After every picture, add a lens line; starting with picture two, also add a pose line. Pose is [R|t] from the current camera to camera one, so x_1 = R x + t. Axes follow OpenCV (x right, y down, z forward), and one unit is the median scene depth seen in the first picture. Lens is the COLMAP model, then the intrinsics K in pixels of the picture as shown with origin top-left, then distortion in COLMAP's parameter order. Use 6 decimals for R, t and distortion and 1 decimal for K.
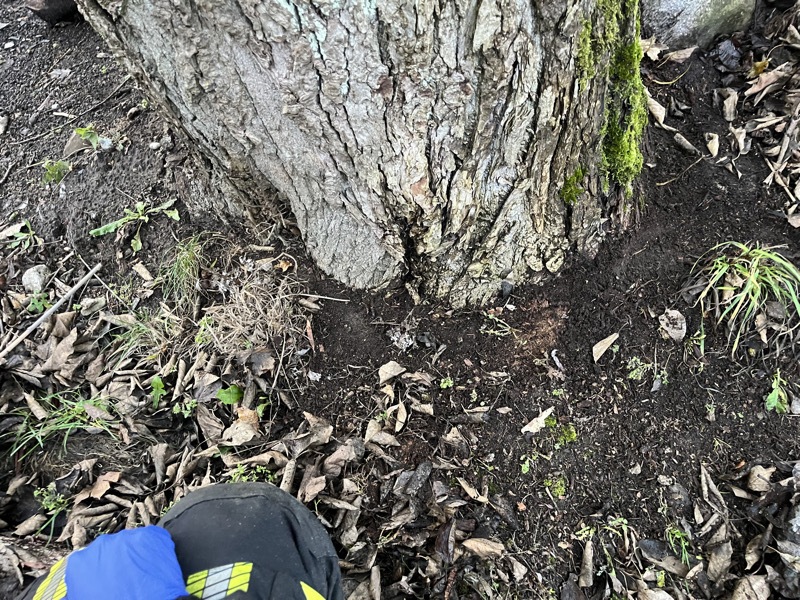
lens RADIAL K [[601.5, 0, 404.5], [0, 601.5, 298.2], [0, 0, 1]] dist [0.068953, -0.094850]
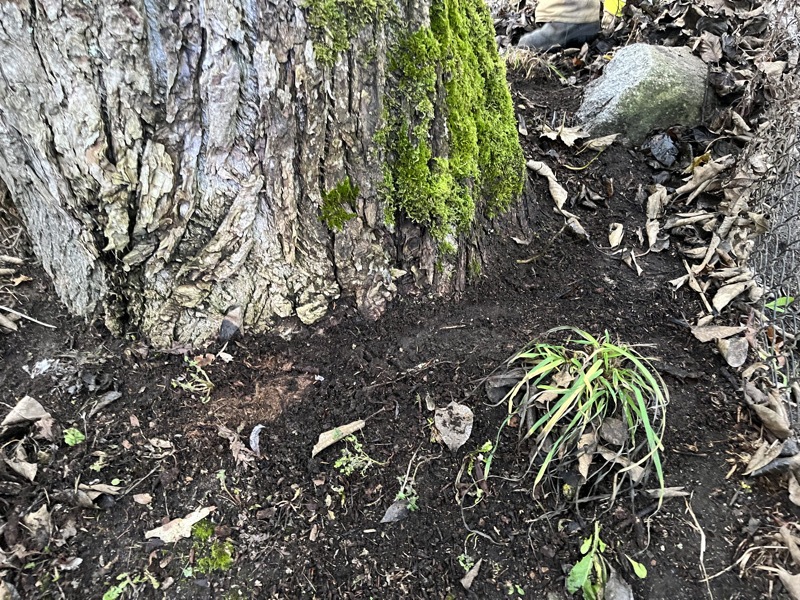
lens RADIAL K [[601.5, 0, 406.6], [0, 601.5, 297.7], [0, 0, 1]] dist [0.068953, -0.094850]
pose [[0.977256, 0.147756, -0.152112, 0.478052], [-0.184726, 0.945417, -0.268445, 0.100049], [0.104145, 0.290439, 0.951209, 0.333667]]
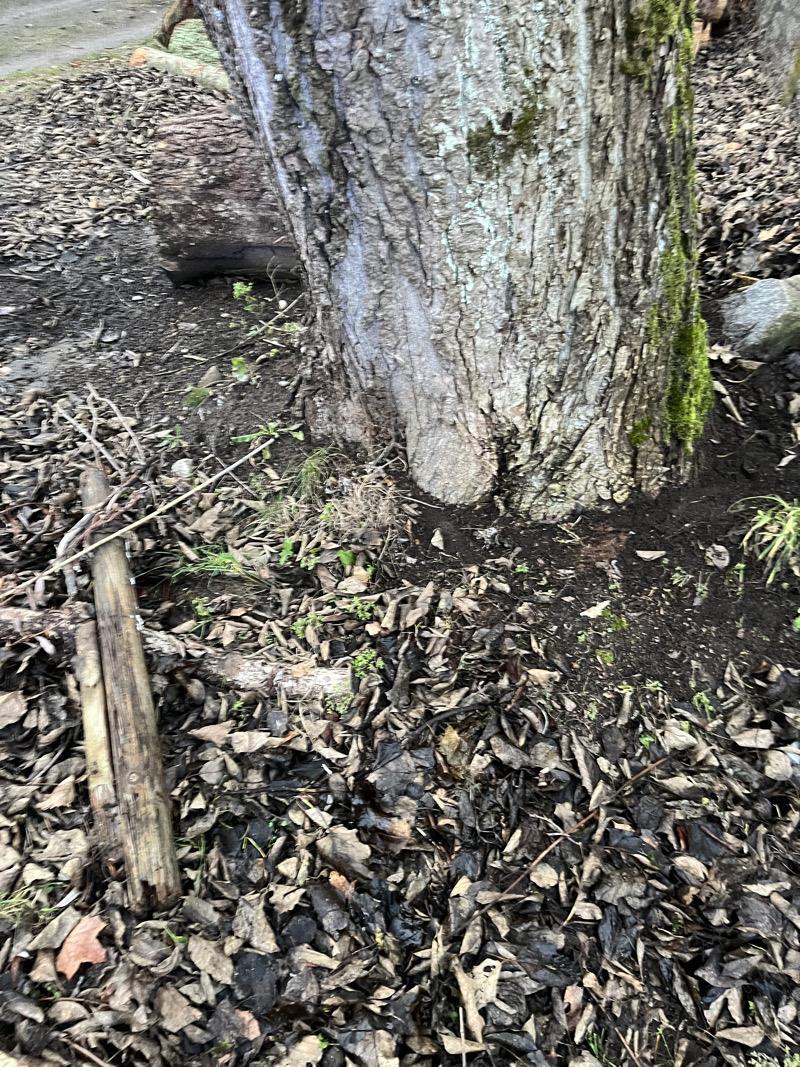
lens RADIAL K [[802.2, 0, 404.0], [0, 802.2, 539.7], [0, 0, 1]] dist [0.068953, -0.094850]
pose [[0.991174, 0.118444, -0.059535, -0.072812], [-0.127816, 0.972999, -0.192186, 0.397513], [0.035164, 0.198099, 0.979551, -0.572767]]
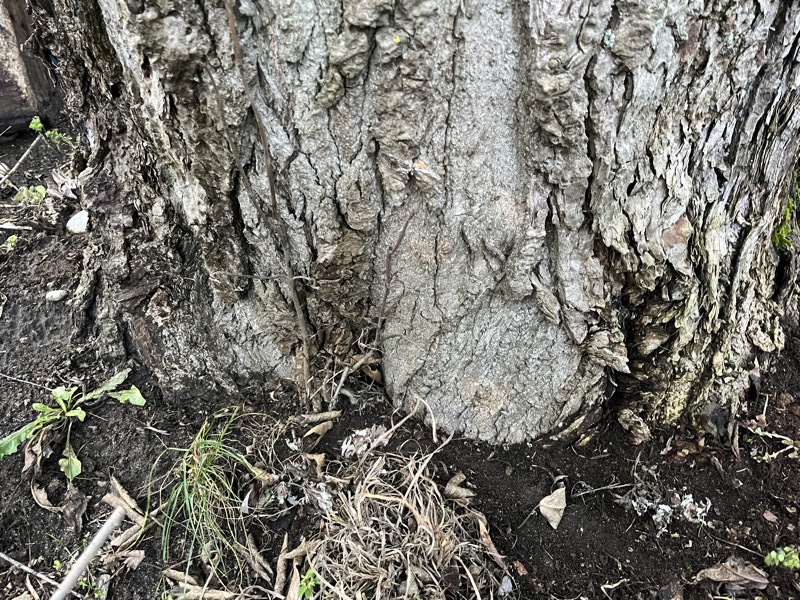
lens RADIAL K [[601.5, 0, 400.5], [0, 601.5, 294.5], [0, 0, 1]] dist [0.068953, -0.094850]
pose [[0.930391, -0.153315, 0.332969, -0.386211], [0.239091, 0.942335, -0.234179, -0.044959], [-0.277865, 0.297488, 0.913396, 0.482647]]
